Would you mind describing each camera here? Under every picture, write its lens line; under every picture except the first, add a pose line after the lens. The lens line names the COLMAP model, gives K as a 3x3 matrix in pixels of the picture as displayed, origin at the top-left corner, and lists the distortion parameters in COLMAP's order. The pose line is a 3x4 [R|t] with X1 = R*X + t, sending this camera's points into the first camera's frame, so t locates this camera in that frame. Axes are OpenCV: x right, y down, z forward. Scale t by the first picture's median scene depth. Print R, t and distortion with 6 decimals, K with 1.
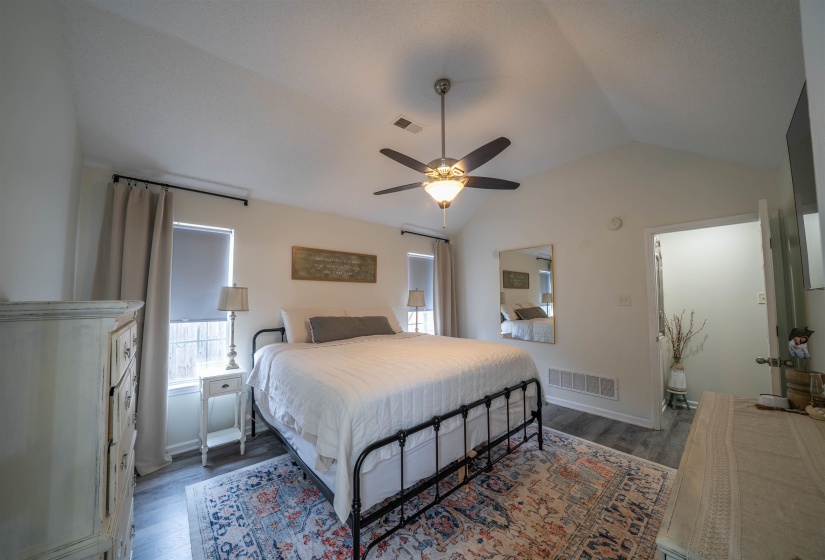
lens RADIAL K [[287.6, 0, 404.6], [0, 287.6, 280.9], [0, 0, 1]] dist [-0.026422, 0.003205]
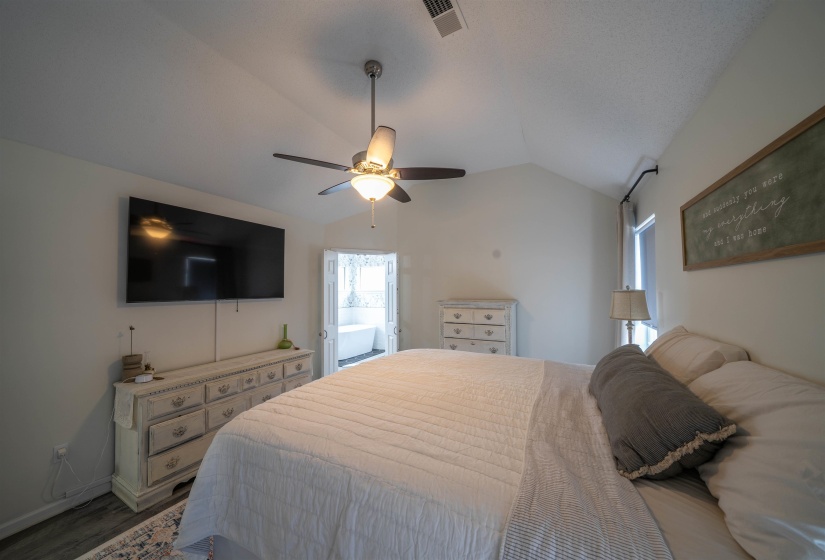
lens RADIAL K [[287.6, 0, 404.6], [0, 287.6, 280.9], [0, 0, 1]] dist [-0.026422, 0.003205]
pose [[-0.931472, -0.012965, -0.363582, 0.309756], [0.018445, 0.996397, -0.082786, 0.053052], [0.363345, -0.083819, -0.927876, 1.556497]]
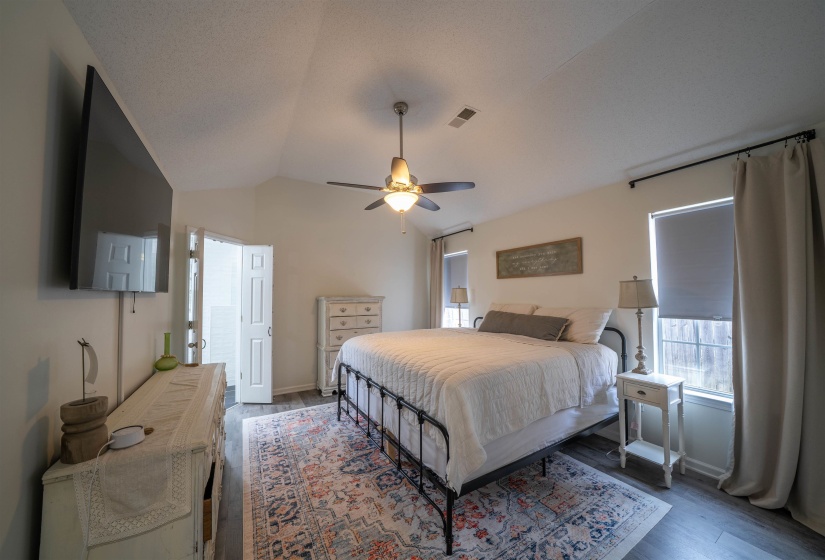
lens RADIAL K [[287.6, 0, 404.6], [0, 287.6, 280.9], [0, 0, 1]] dist [-0.026422, 0.003205]
pose [[-0.184026, -0.052795, -0.981503, 1.050240], [0.056235, 0.996355, -0.064138, 0.070285], [0.981311, -0.066998, -0.180386, 1.013662]]
